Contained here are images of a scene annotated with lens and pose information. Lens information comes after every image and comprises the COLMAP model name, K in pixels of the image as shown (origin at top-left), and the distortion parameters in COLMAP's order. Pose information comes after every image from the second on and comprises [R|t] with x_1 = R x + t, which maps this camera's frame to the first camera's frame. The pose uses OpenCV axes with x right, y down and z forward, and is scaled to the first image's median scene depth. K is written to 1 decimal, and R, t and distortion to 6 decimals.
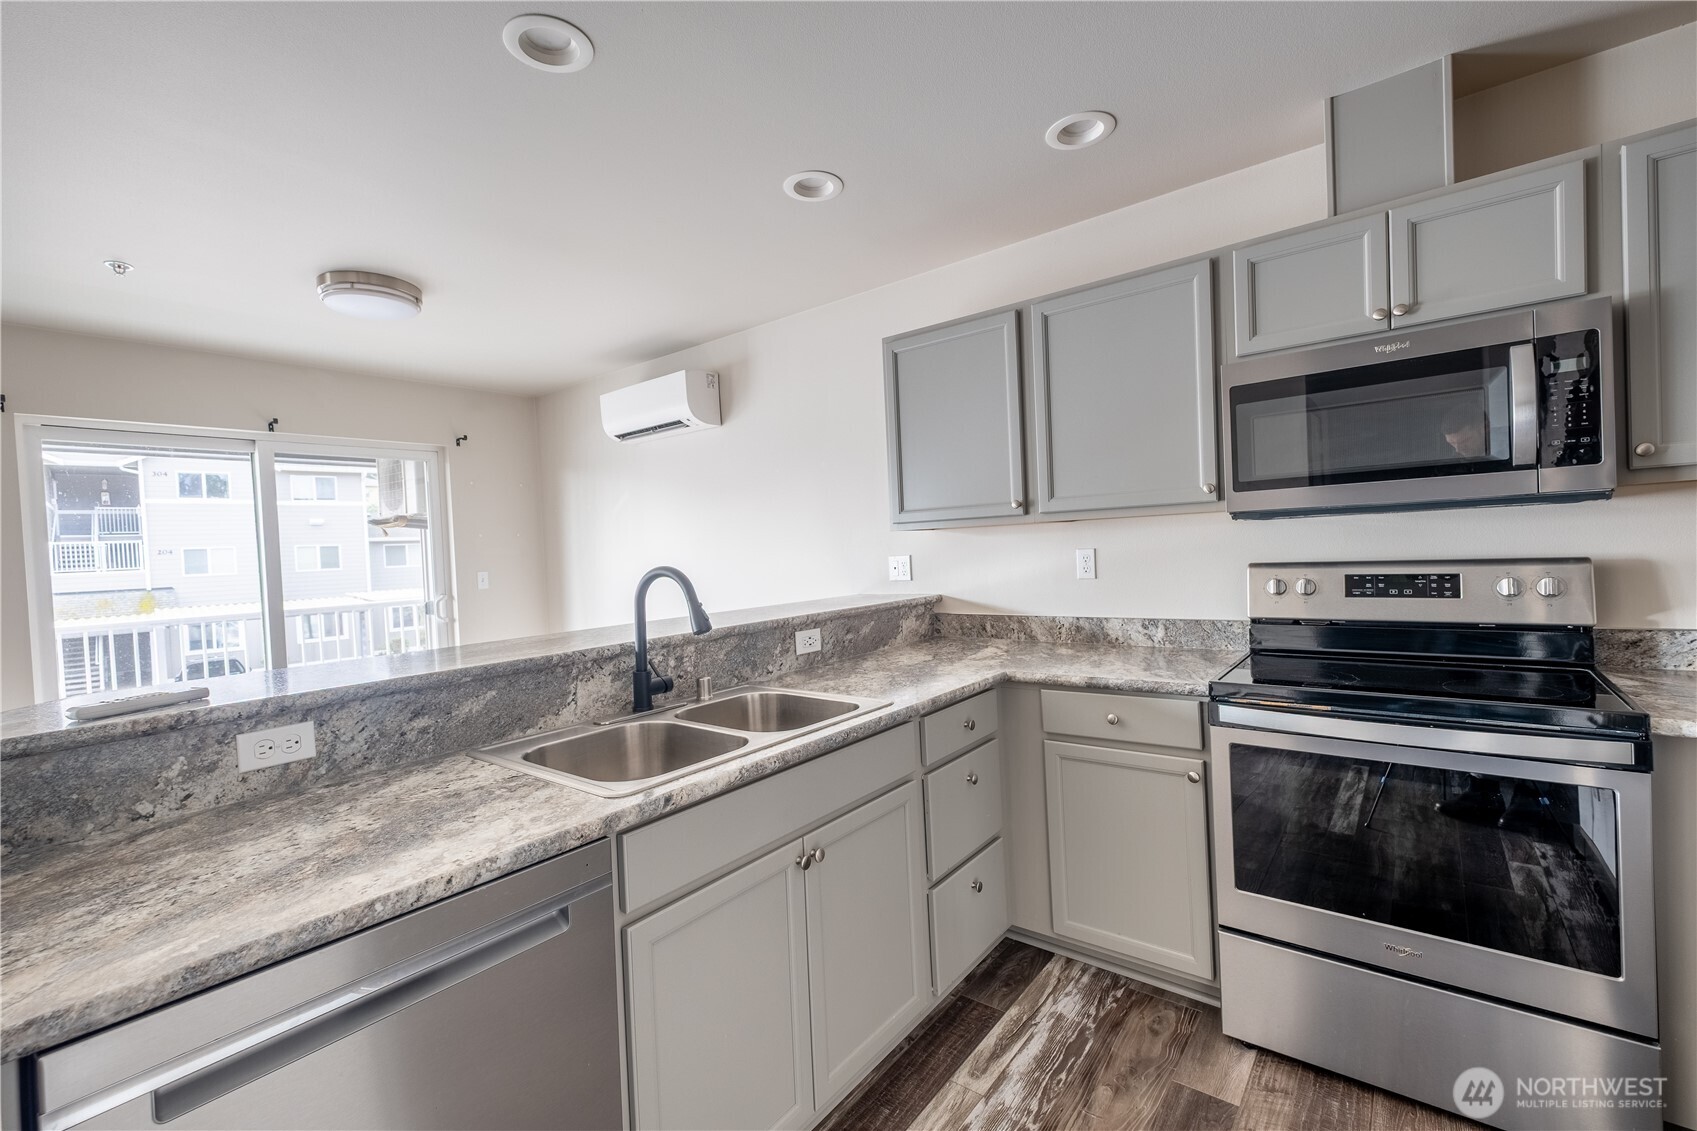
lens RADIAL K [[747.3, 0, 854.4], [0, 747.3, 554.0], [0, 0, 1]] dist [0.034631, -0.000809]
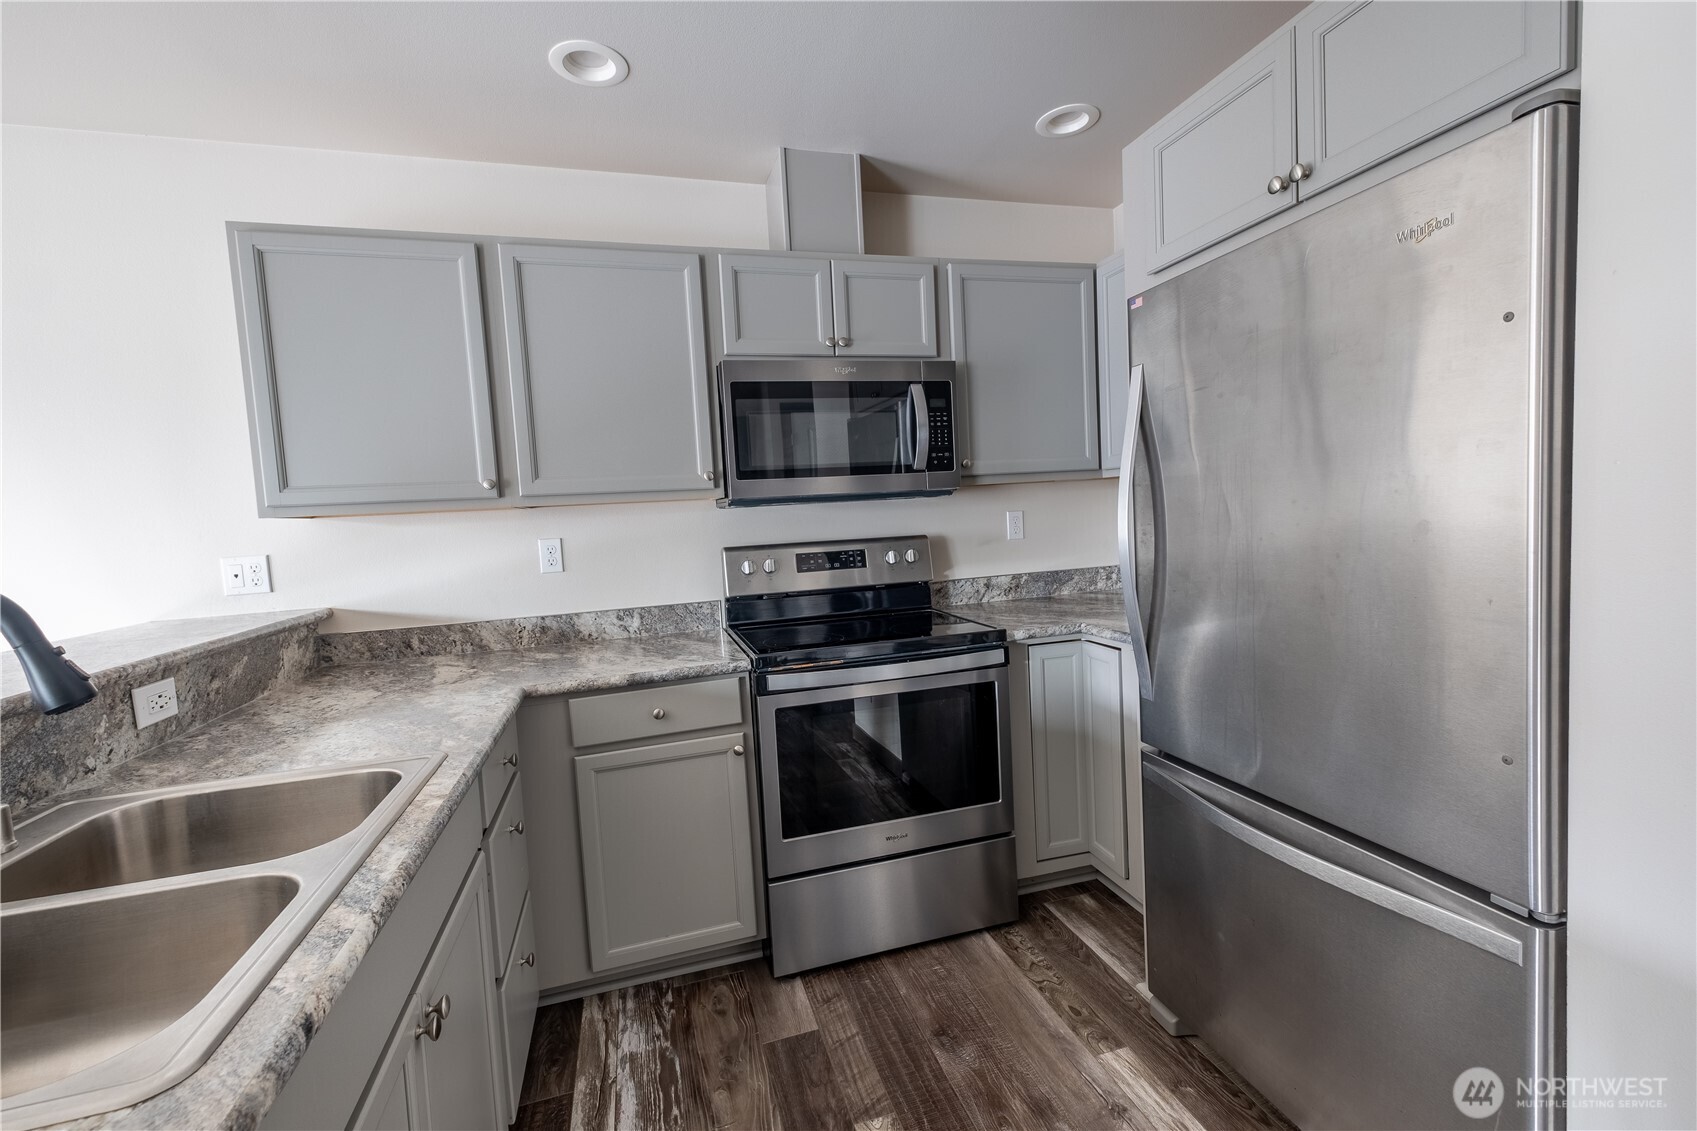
lens RADIAL K [[747.3, 0, 854.4], [0, 747.3, 554.0], [0, 0, 1]] dist [0.034631, -0.000809]
pose [[0.583549, -0.033684, 0.811379, -0.265678], [0.034286, 0.999270, 0.016826, 0.010911], [-0.811354, 0.018000, 0.584278, 0.236946]]
